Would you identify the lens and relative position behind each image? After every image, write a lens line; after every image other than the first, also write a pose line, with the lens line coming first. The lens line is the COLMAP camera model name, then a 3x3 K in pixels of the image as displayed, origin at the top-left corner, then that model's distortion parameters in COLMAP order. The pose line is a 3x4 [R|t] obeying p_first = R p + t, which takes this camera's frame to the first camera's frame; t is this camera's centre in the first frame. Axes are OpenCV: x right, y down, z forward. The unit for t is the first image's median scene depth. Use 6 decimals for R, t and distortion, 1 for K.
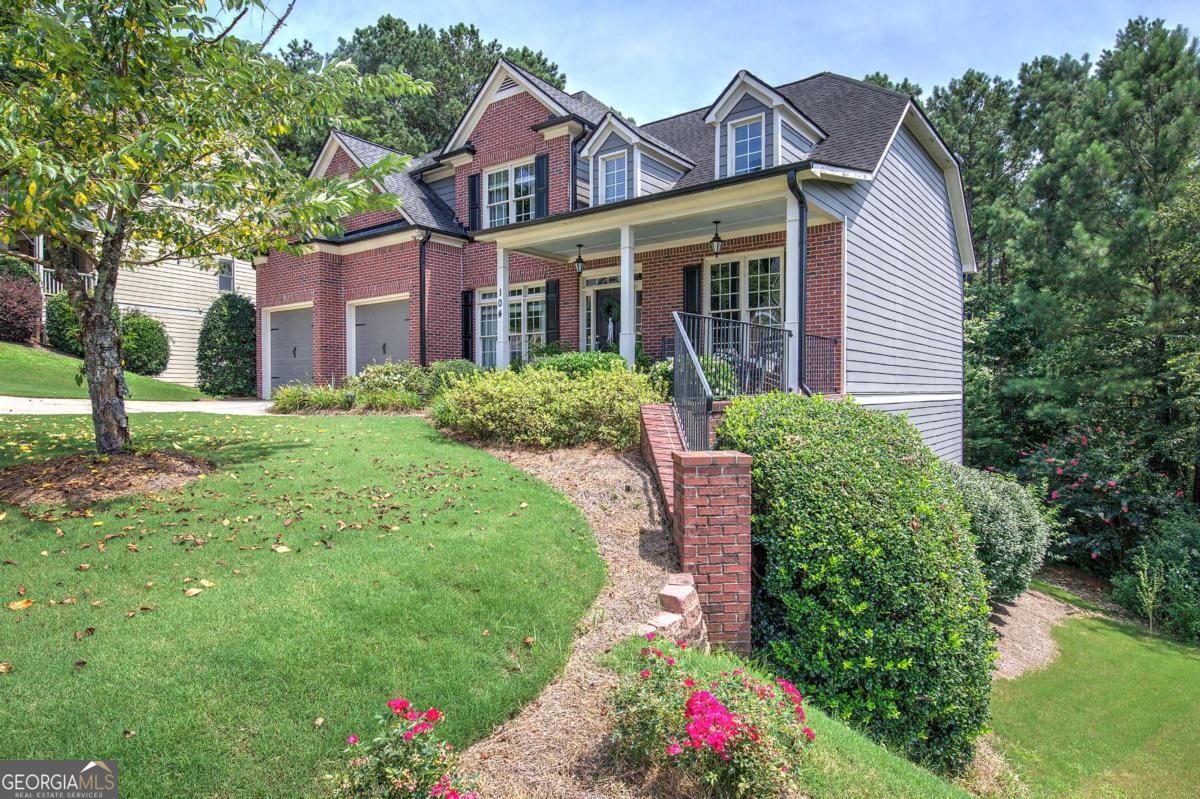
lens RADIAL K [[685.4, 0, 600.0], [0, 685.4, 399.5], [0, 0, 1]] dist [0.003735, 0.000267]
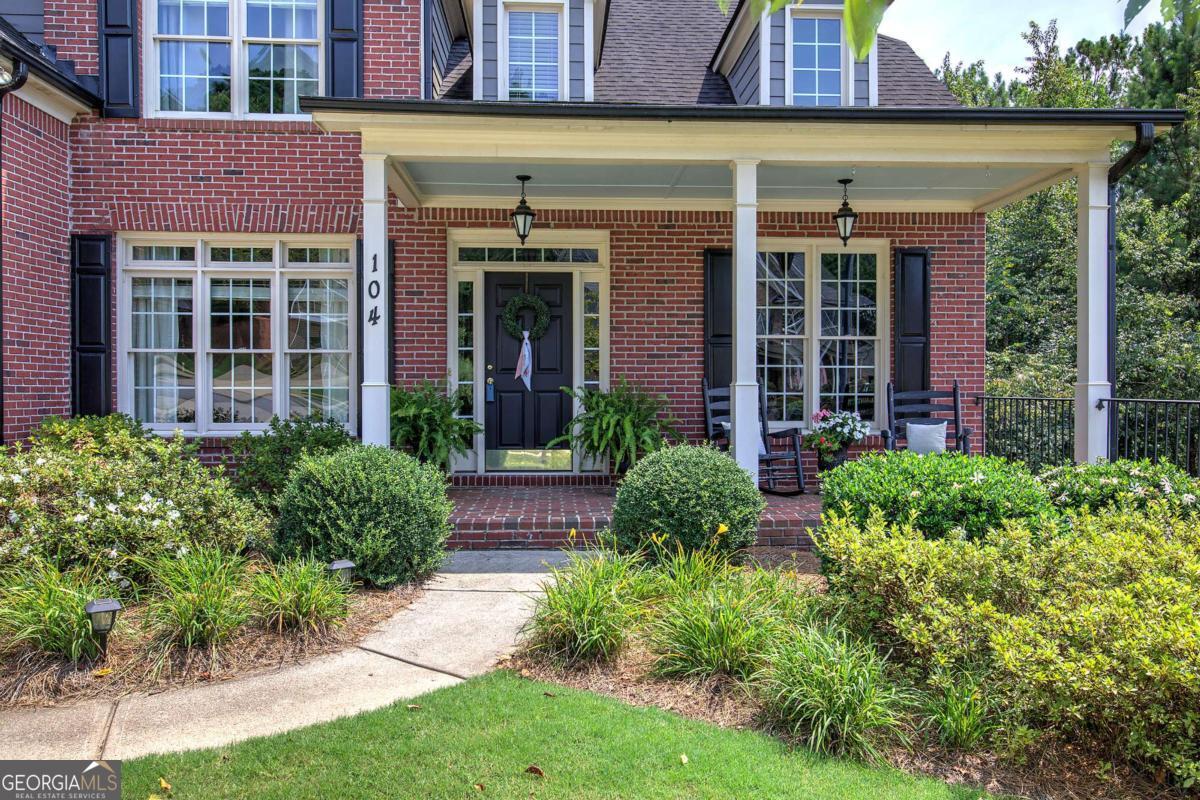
lens RADIAL K [[882.4, 0, 596.8], [0, 882.4, 396.2], [0, 0, 1]] dist [0.006228, -0.003066]
pose [[0.758363, -0.006239, 0.651802, -0.327317], [0.008523, 0.999964, -0.000344, -0.065147], [-0.651776, 0.005816, 0.758389, 0.439699]]
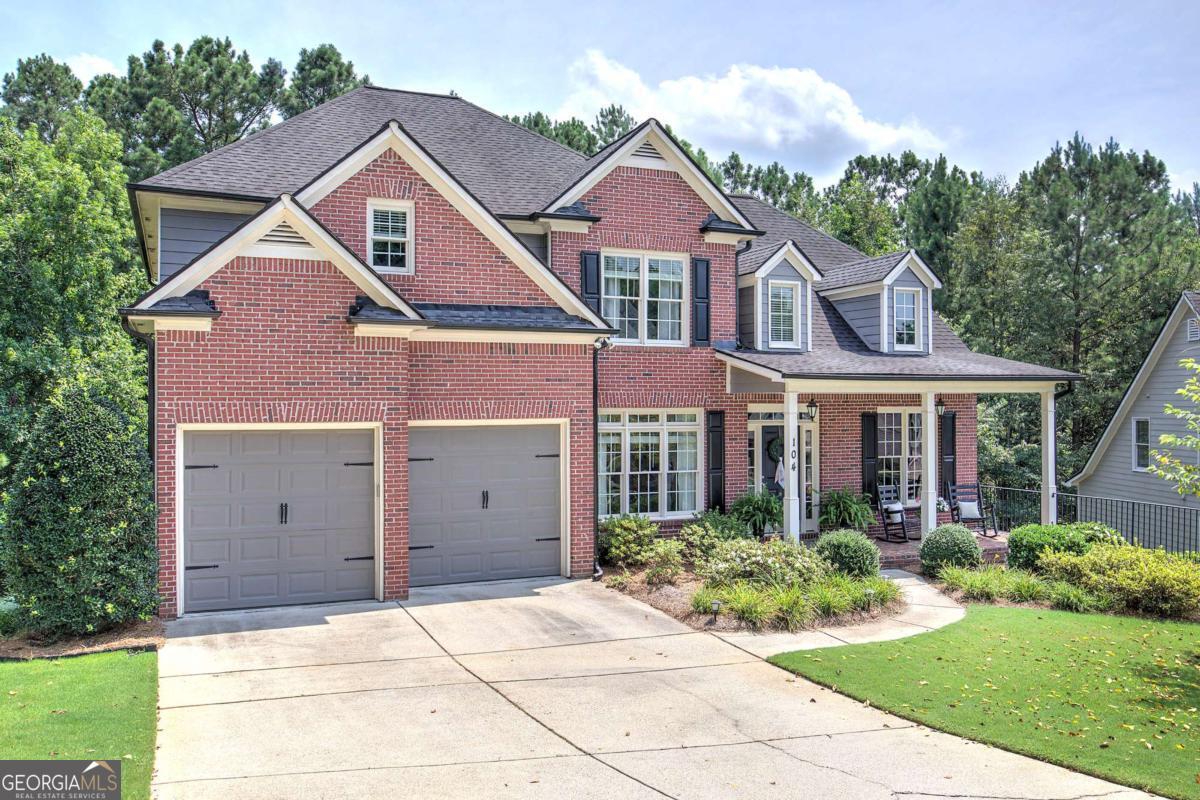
lens RADIAL K [[995.9, 0, 614.3], [0, 995.9, 398.8], [0, 0, 1]] dist [0.010453, 0.004252]
pose [[0.483129, 0.002729, 0.875545, -1.152624], [0.011381, 0.999891, -0.009397, -0.170746], [-0.875475, 0.014504, 0.483046, 0.495557]]
